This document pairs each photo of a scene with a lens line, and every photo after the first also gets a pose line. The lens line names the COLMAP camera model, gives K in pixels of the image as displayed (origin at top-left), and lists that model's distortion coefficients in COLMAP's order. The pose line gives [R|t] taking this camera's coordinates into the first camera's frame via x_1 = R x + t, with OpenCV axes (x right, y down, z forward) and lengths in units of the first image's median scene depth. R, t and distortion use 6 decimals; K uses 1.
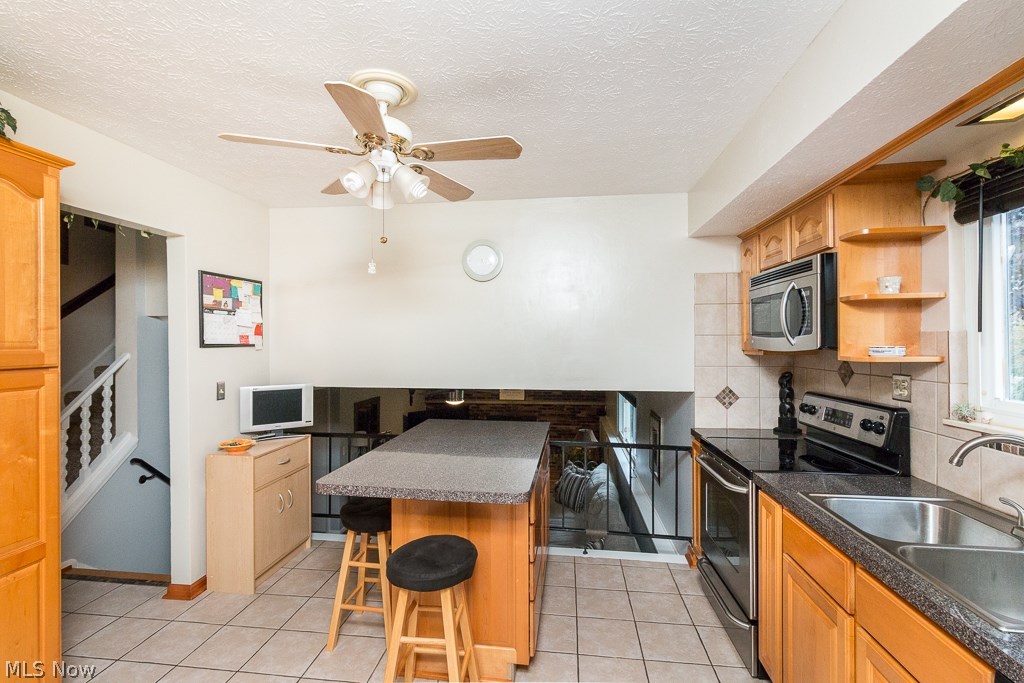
lens RADIAL K [[474.7, 0, 512.0], [0, 474.7, 341.5], [0, 0, 1]] dist [-0.000929, -0.000081]
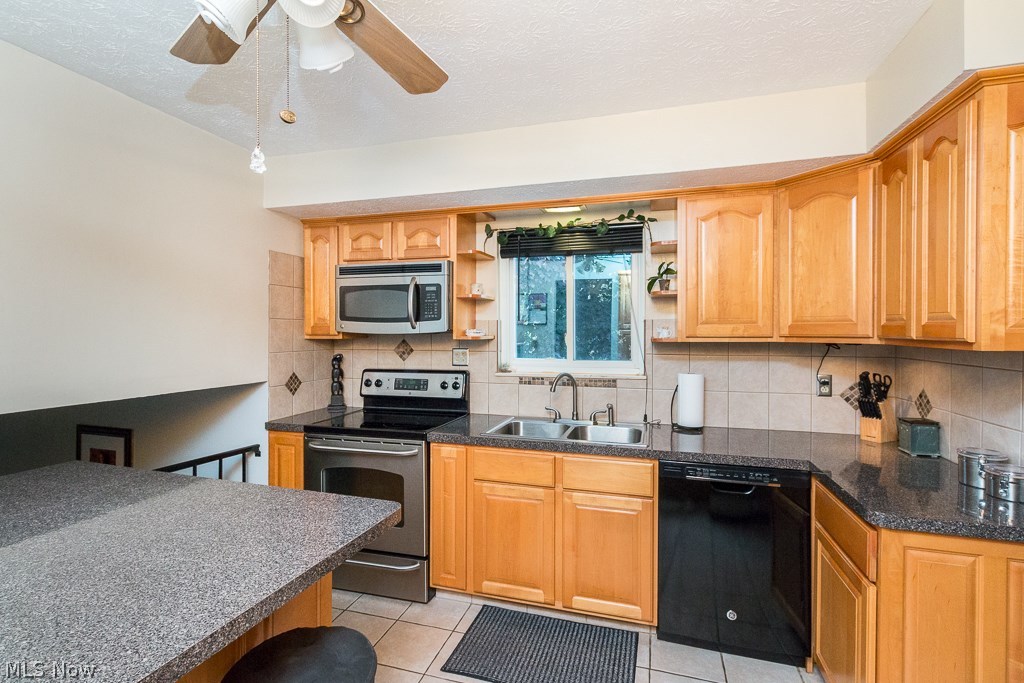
lens RADIAL K [[478.9, 0, 514.2], [0, 478.9, 336.7], [0, 0, 1]] dist [-0.002333, -0.000193]
pose [[0.173124, -0.008310, 0.984865, -0.595406], [-0.000600, 0.999963, 0.008543, 0.017621], [-0.984900, -0.002070, 0.173112, 0.524779]]
